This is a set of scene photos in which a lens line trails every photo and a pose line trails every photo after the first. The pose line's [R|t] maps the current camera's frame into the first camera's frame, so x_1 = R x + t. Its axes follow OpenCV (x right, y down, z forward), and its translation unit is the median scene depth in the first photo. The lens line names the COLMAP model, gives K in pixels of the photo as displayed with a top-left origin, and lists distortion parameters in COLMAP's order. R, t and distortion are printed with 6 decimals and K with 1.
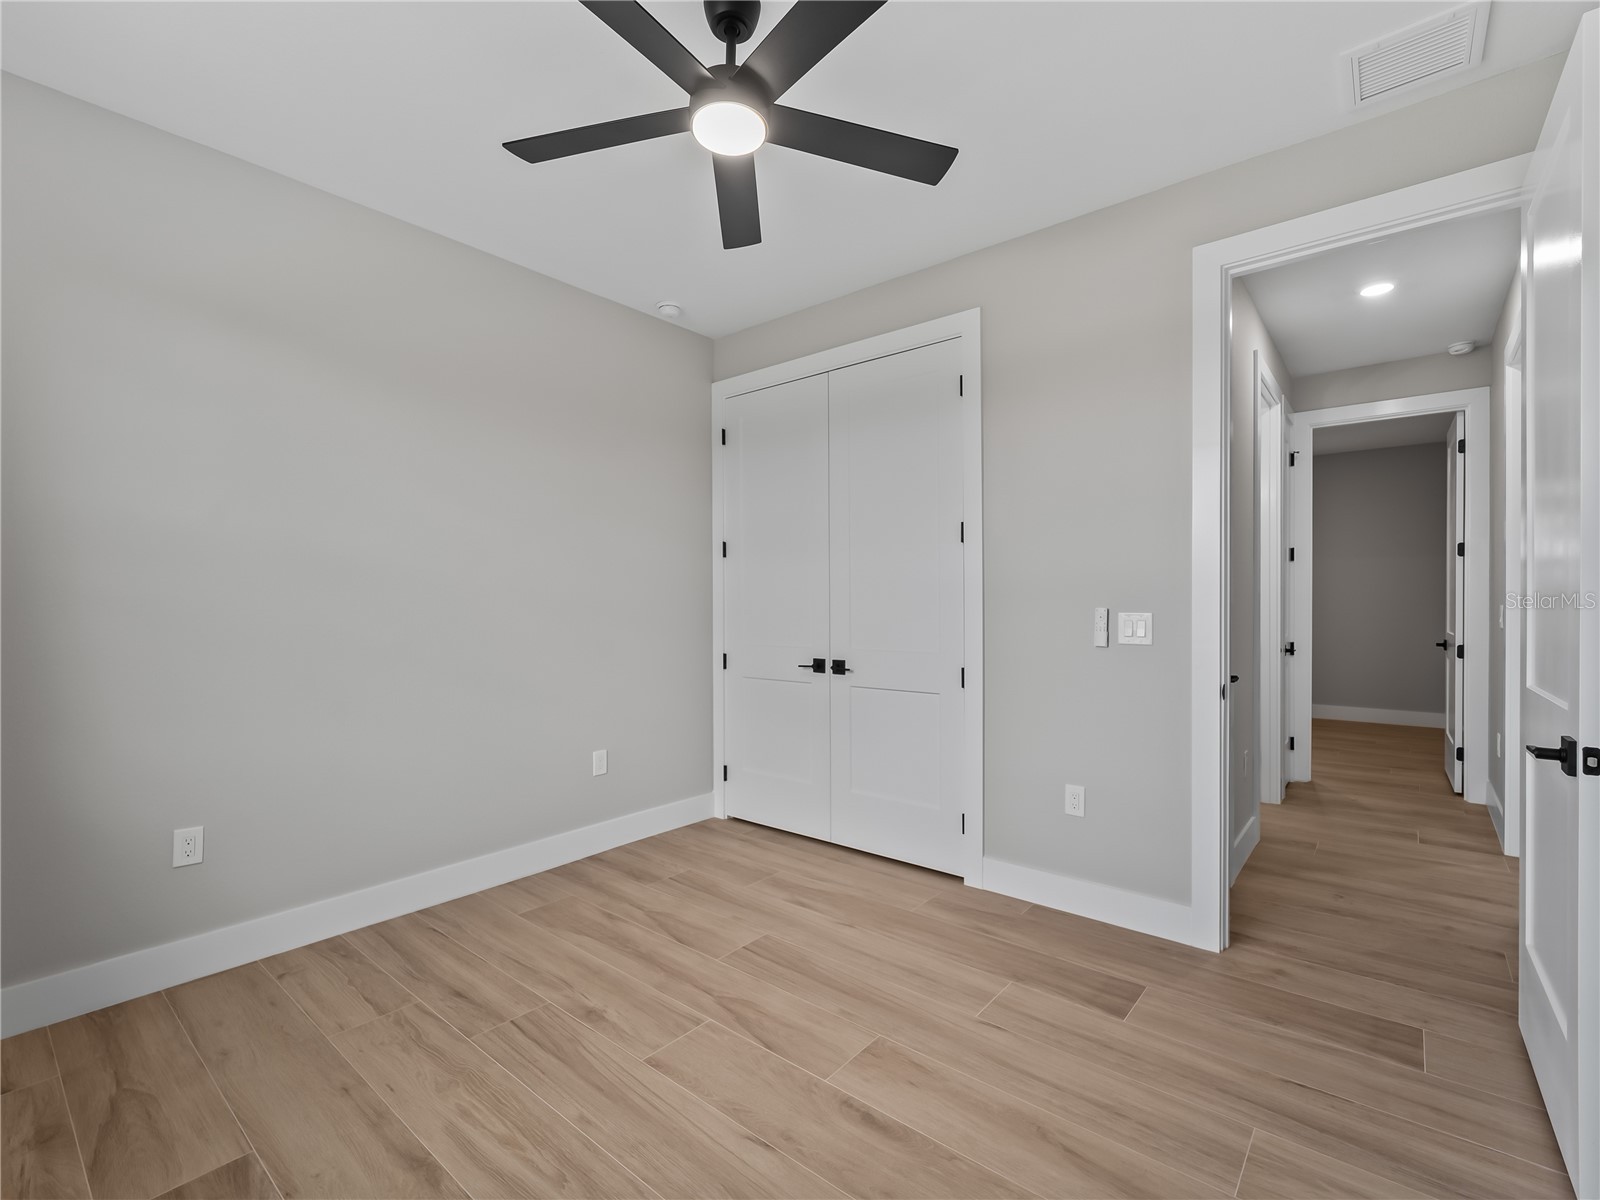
lens RADIAL K [[739.2, 0, 813.0], [0, 739.2, 607.7], [0, 0, 1]] dist [-0.002416, -0.001190]
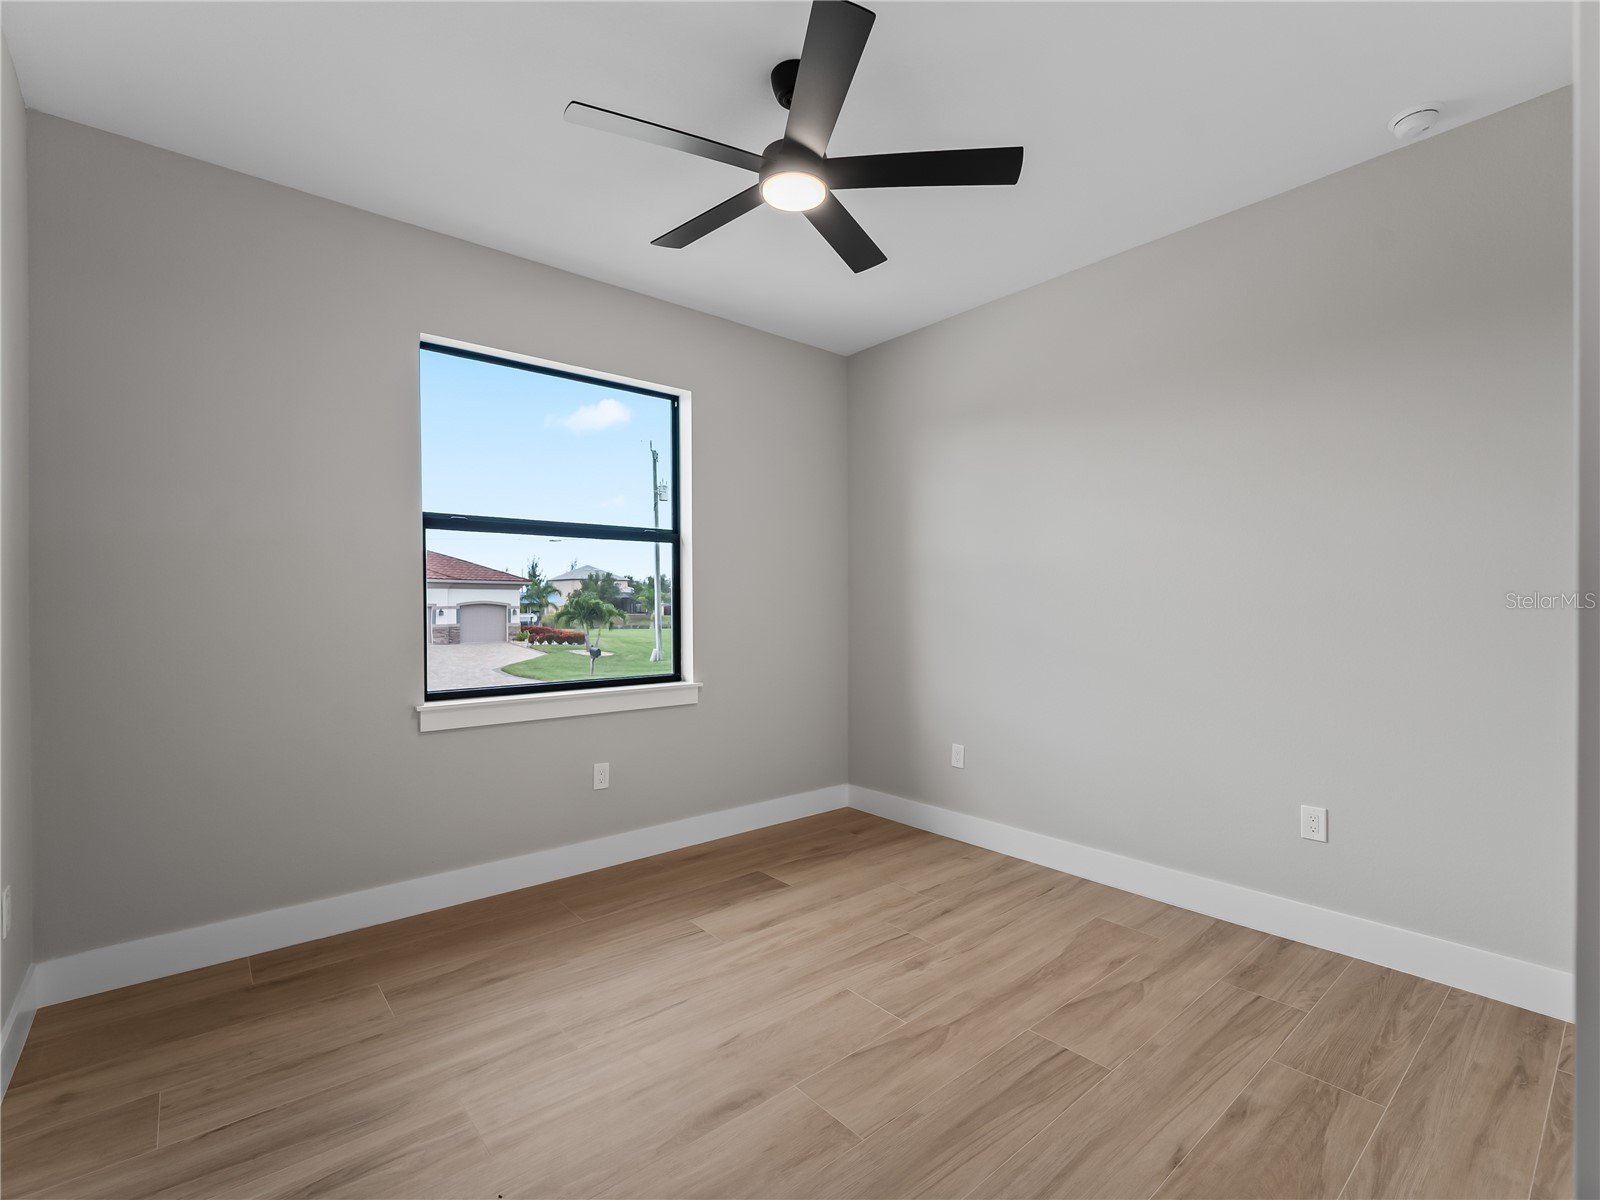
lens RADIAL K [[739.2, 0, 795.2], [0, 739.2, 606.4], [0, 0, 1]] dist [-0.002416, -0.001190]
pose [[-0.212226, 0.004000, -0.977212, 0.819014], [0.001580, 0.999992, 0.003750, -0.014125], [0.977219, -0.000748, -0.212230, 0.996911]]
